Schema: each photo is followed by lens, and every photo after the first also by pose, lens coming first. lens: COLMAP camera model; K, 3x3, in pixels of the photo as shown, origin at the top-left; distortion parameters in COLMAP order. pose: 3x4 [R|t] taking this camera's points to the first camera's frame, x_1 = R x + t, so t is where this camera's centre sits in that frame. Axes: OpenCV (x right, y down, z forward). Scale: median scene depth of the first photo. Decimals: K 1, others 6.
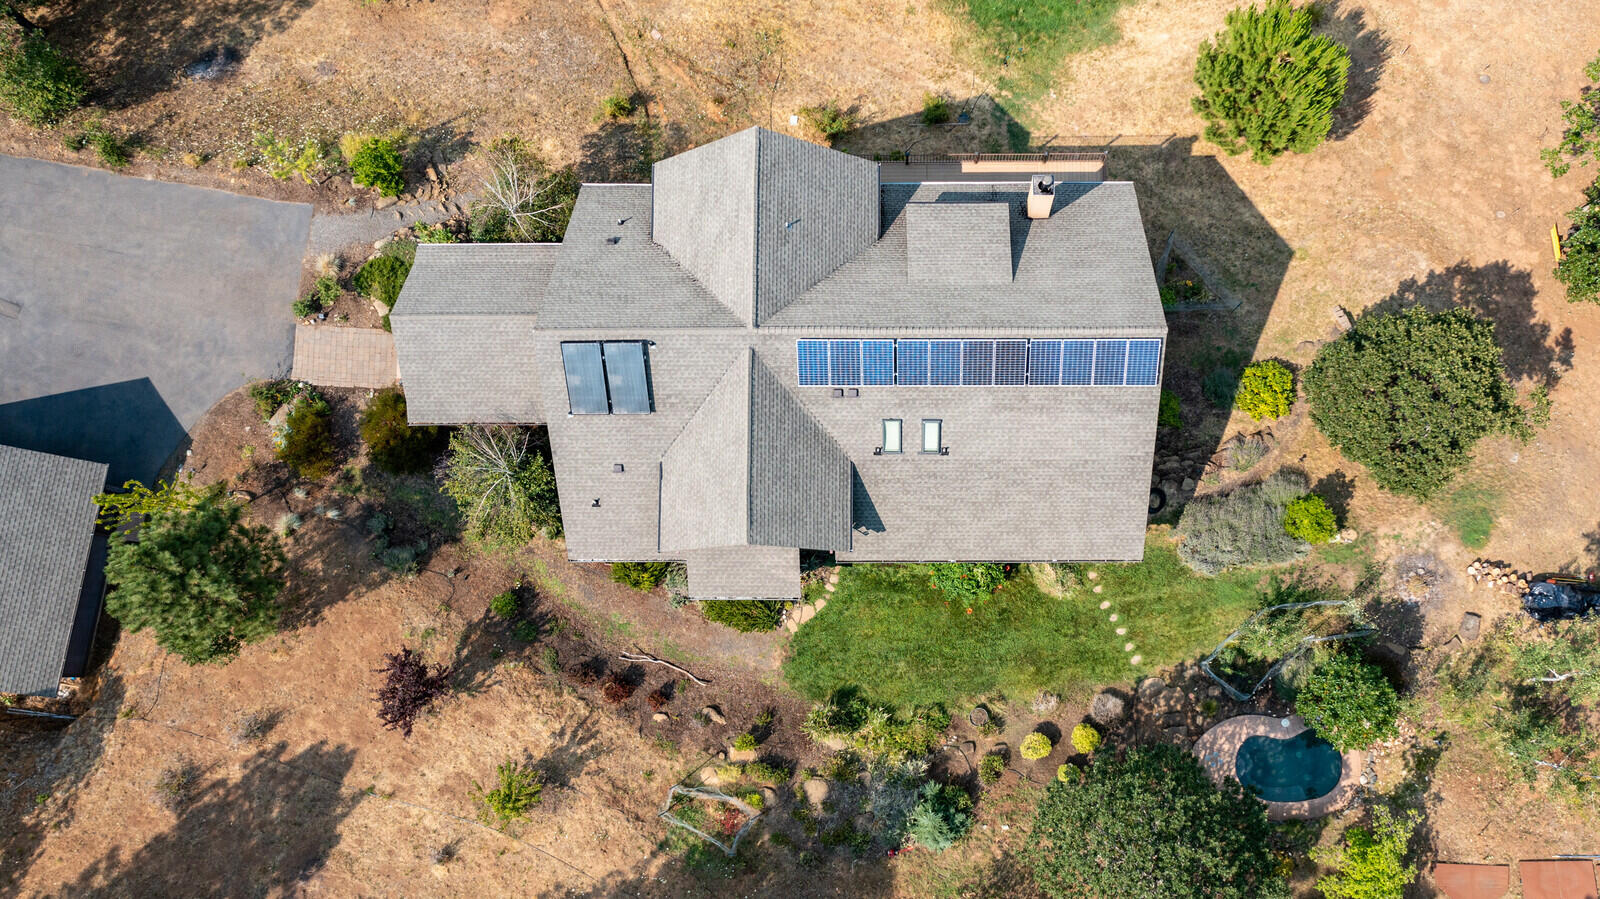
lens RADIAL K [[1353.9, 0, 816.1], [0, 1353.9, 447.9], [0, 0, 1]] dist [-0.002449, 0.000281]
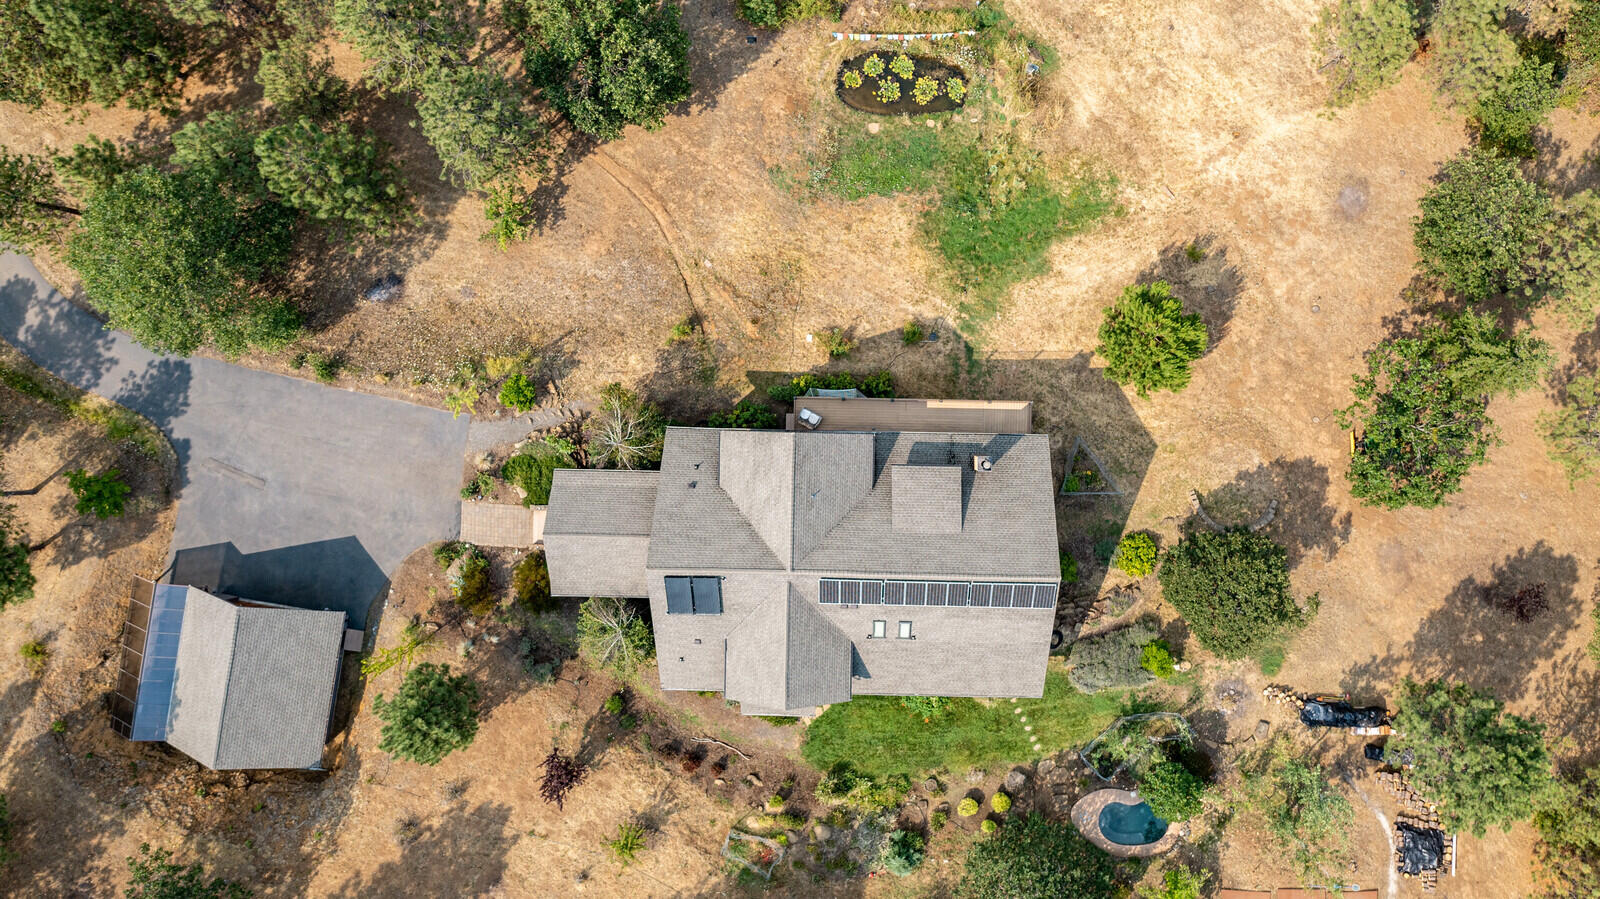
lens RADIAL K [[1264.2, 0, 784.7], [0, 1264.2, 450.3], [0, 0, 1]] dist [-0.004352, 0.008619]
pose [[0.999903, 0.013902, 0.000425, -0.046822], [-0.013820, 0.989719, 0.142357, -0.359836], [0.001558, -0.142349, 0.989815, -0.331923]]
